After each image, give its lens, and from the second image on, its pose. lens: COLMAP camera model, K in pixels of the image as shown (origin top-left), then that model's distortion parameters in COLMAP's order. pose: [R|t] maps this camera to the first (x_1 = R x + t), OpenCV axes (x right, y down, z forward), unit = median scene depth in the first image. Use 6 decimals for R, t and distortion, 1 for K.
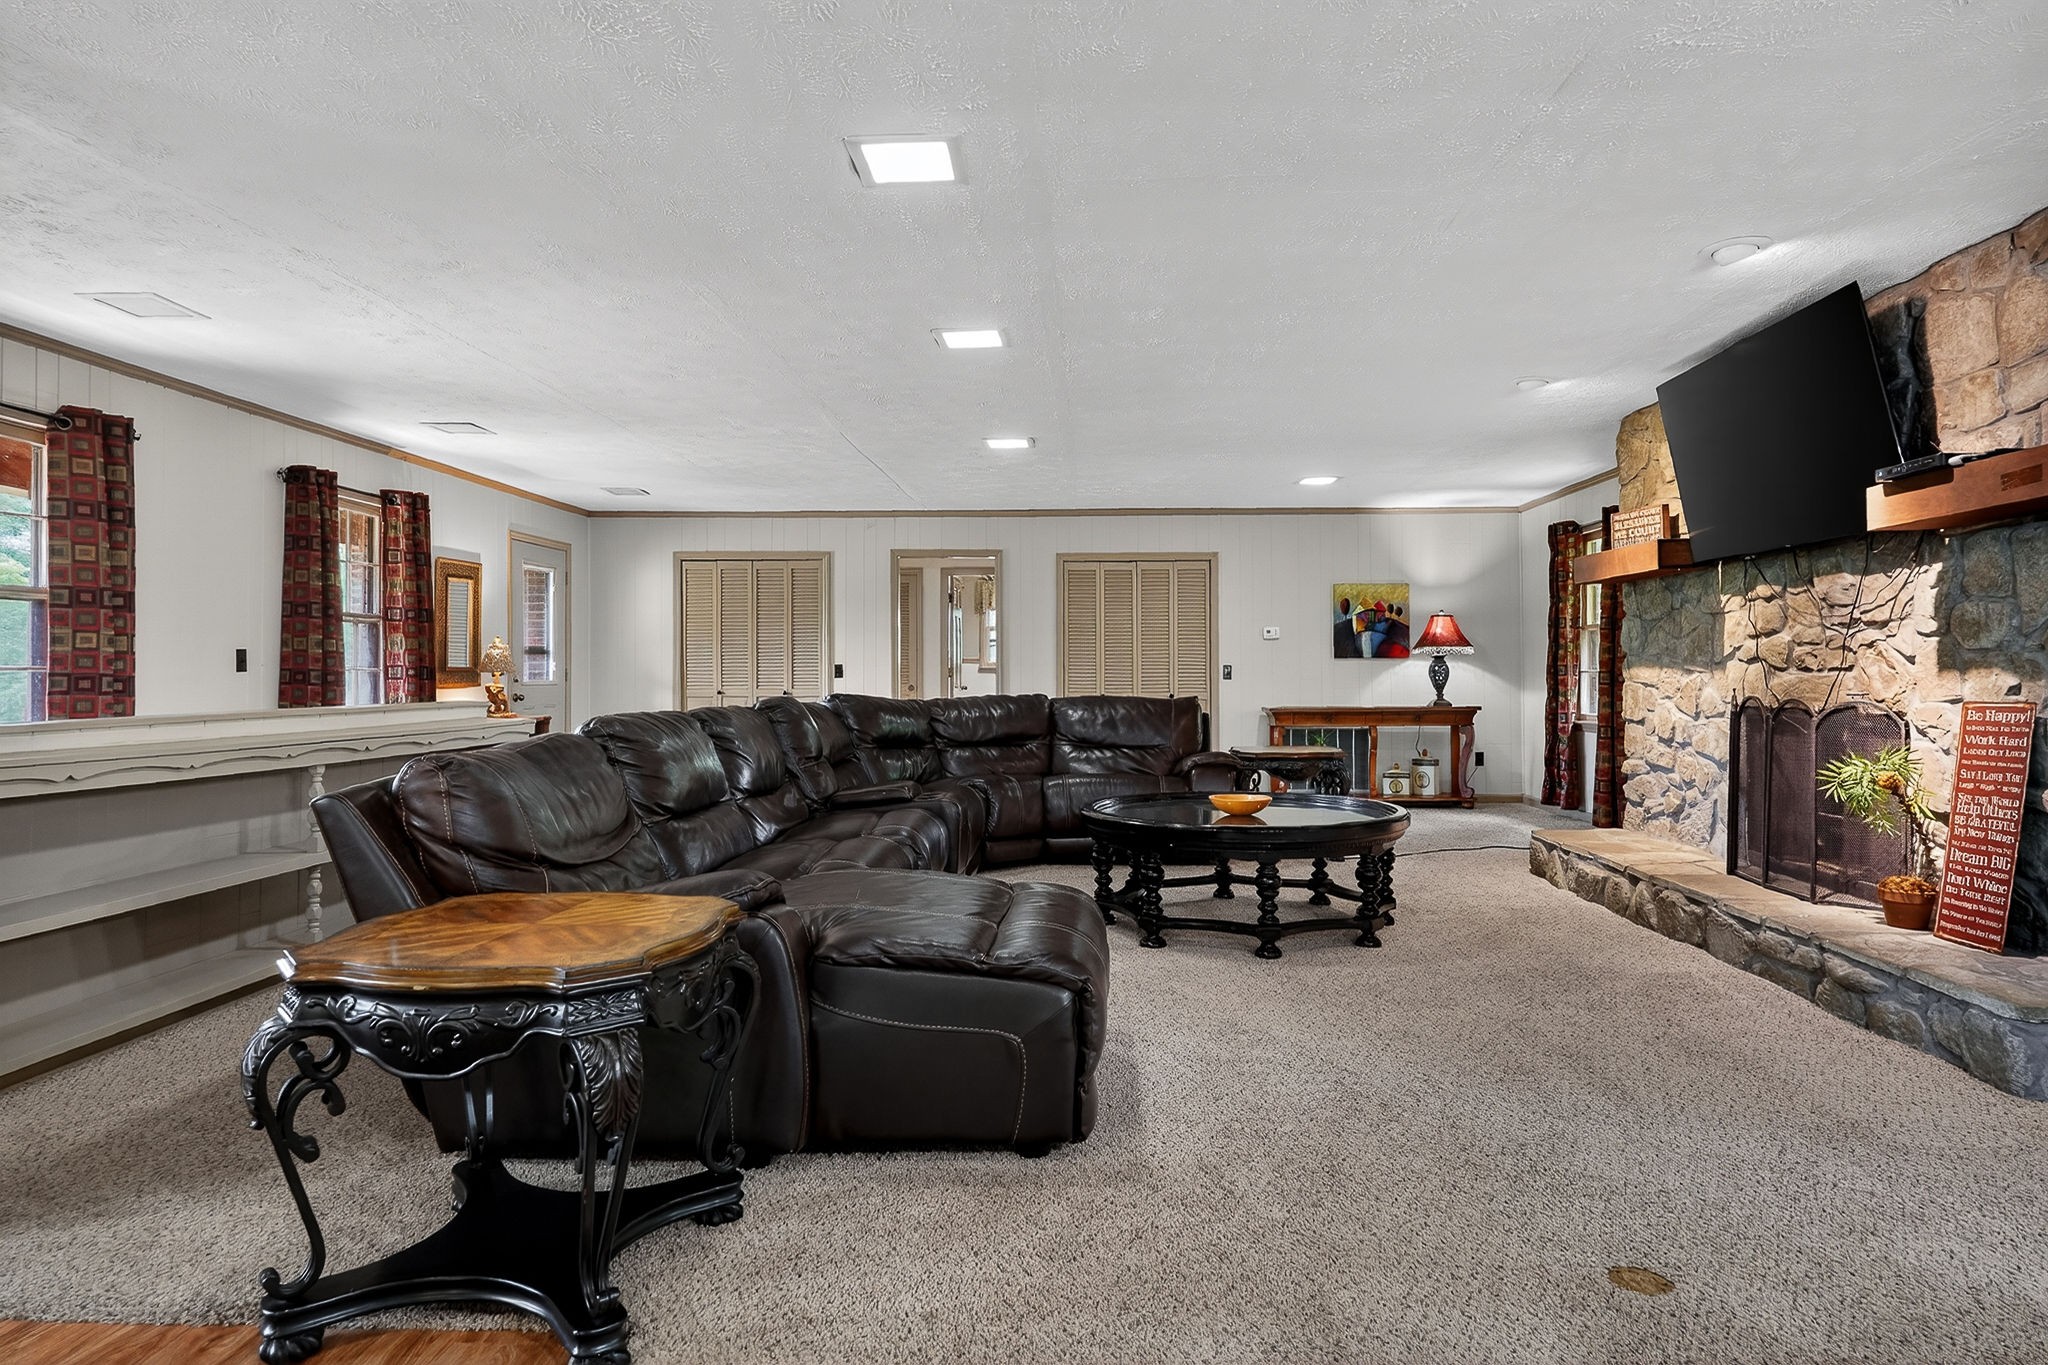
lens RADIAL K [[1163.3, 0, 1047.3], [0, 1163.3, 656.6], [0, 0, 1]] dist [-0.013160, 0.001209]
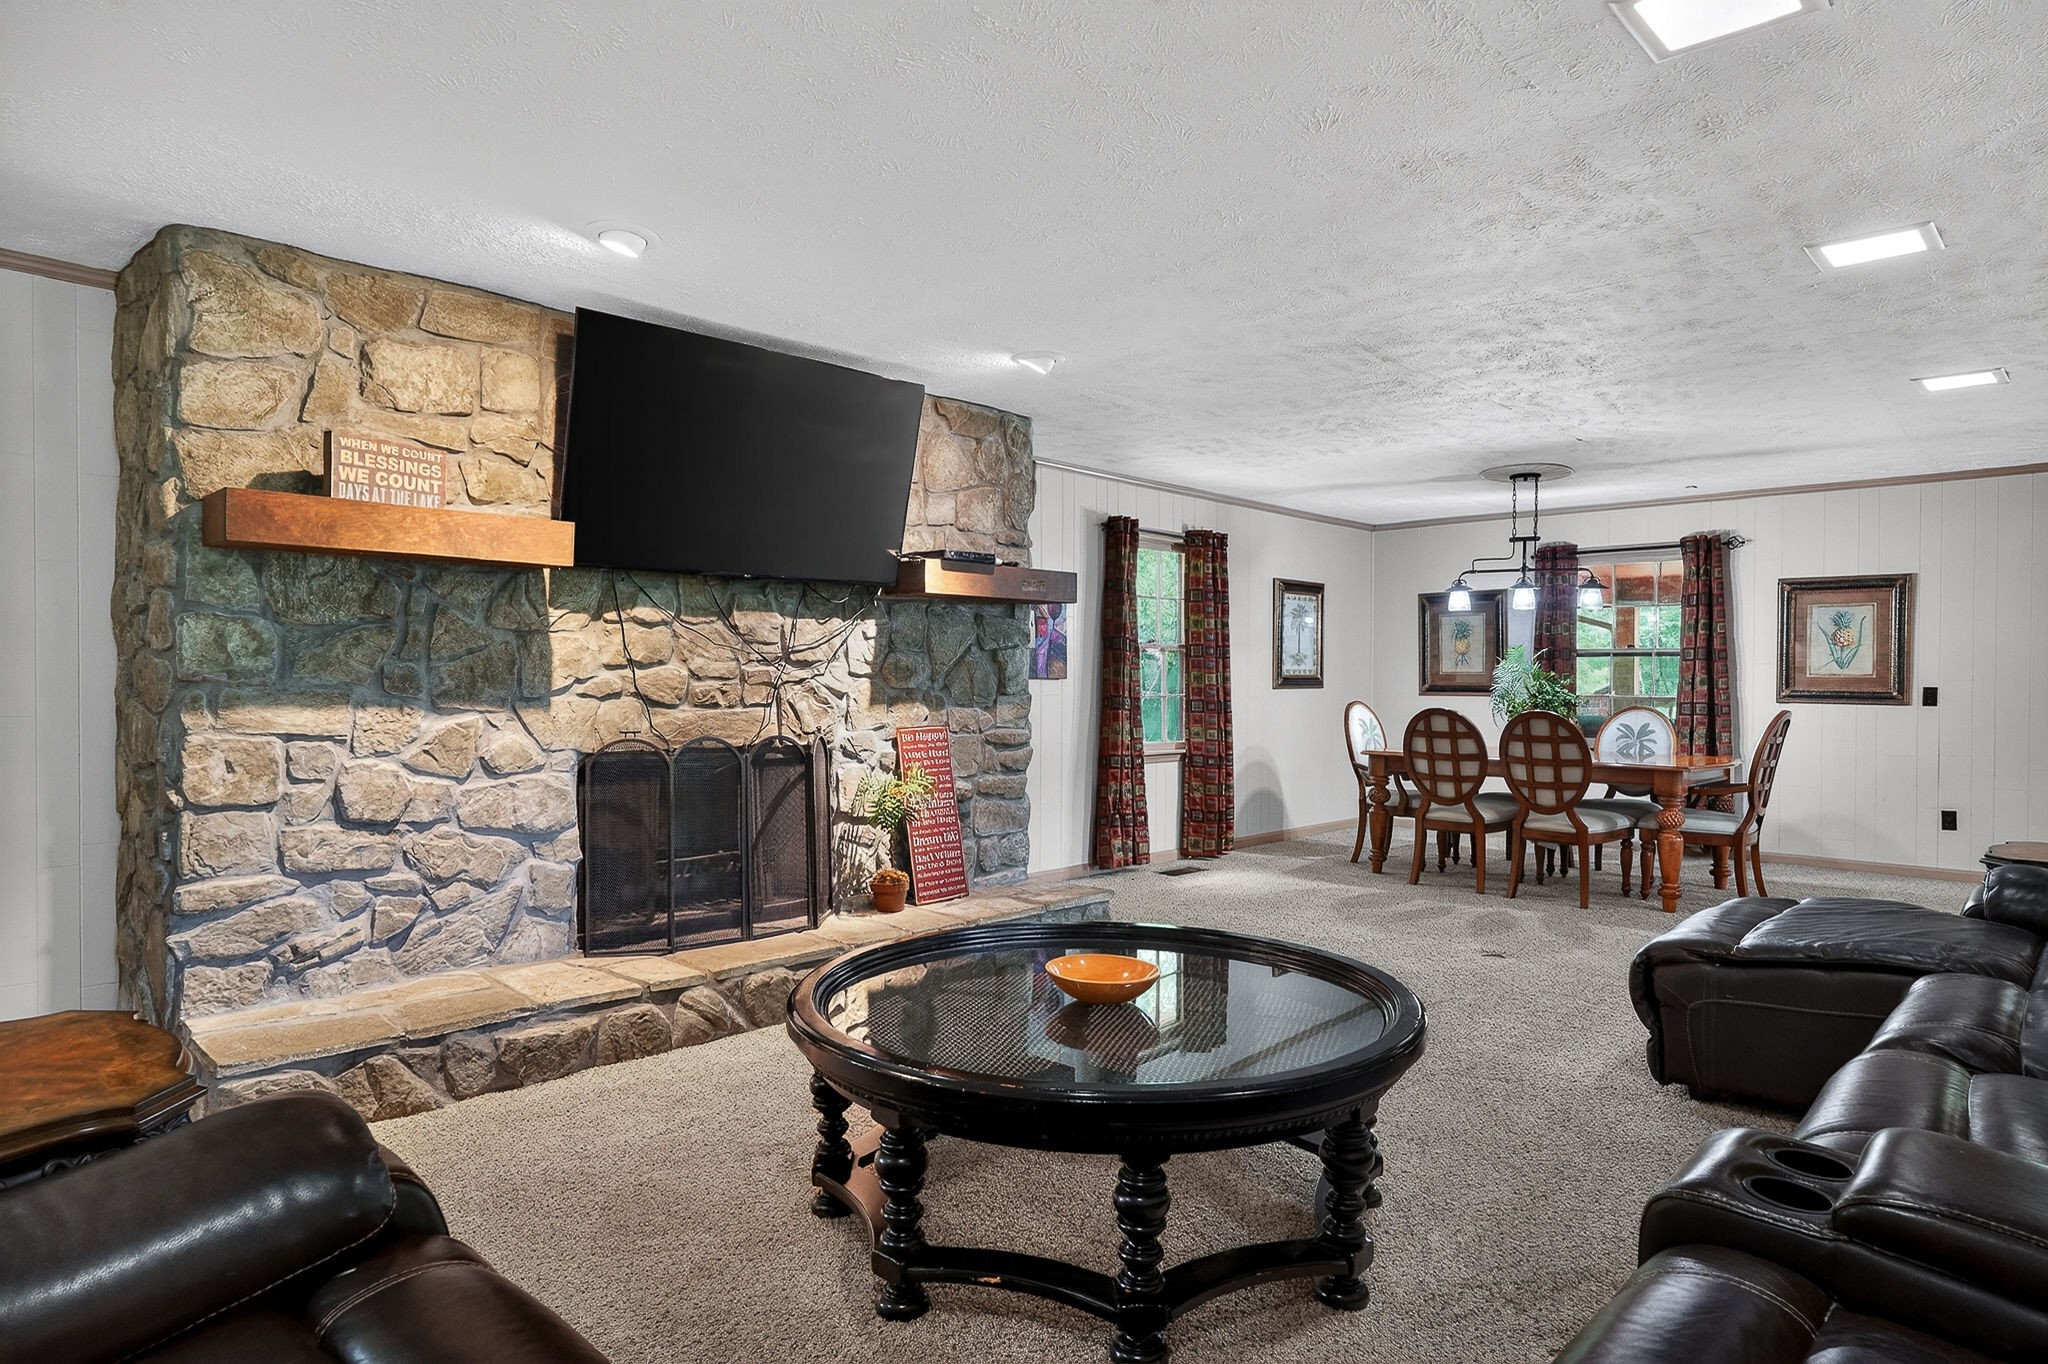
lens RADIAL K [[1163.3, 0, 1024.7], [0, 1163.3, 694.7], [0, 0, 1]] dist [-0.013160, 0.001209]
pose [[-0.743372, -0.010322, 0.668799, -0.168356], [-0.012683, 0.999919, 0.001335, -0.002396], [-0.668758, -0.007490, -0.743442, 1.537922]]
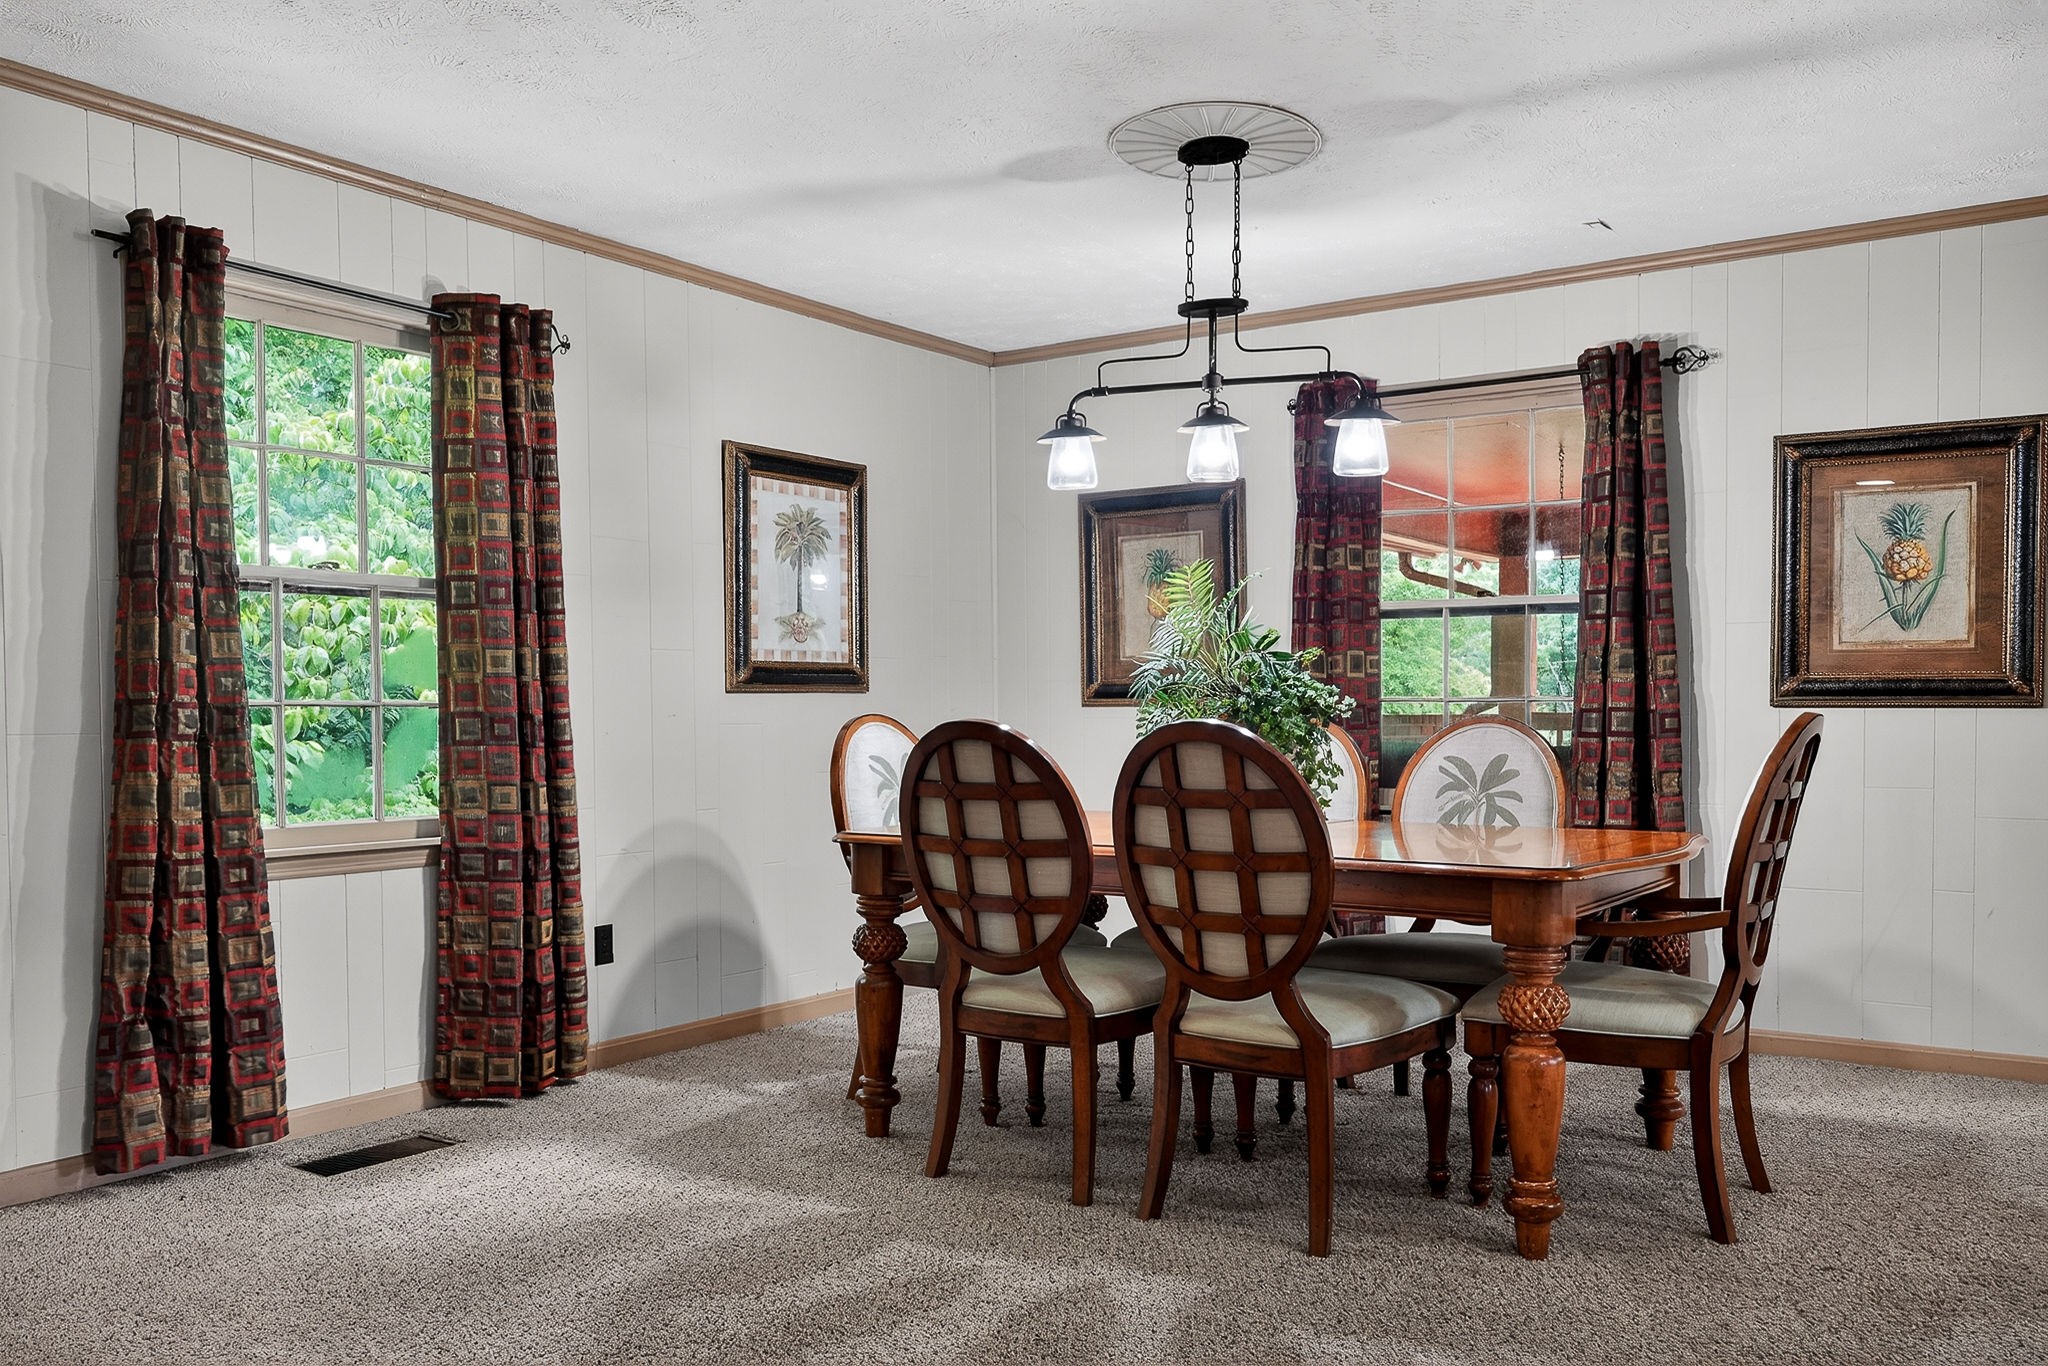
lens RADIAL K [[1765.0, 0, 986.6], [0, 1765.0, 759.9], [0, 0, 1]] dist [-0.015535, -0.001389]
pose [[-0.846317, -0.008380, 0.532614, -0.053367], [-0.000175, 0.999881, 0.015453, 0.012962], [-0.532680, 0.012985, -0.846217, 0.916736]]
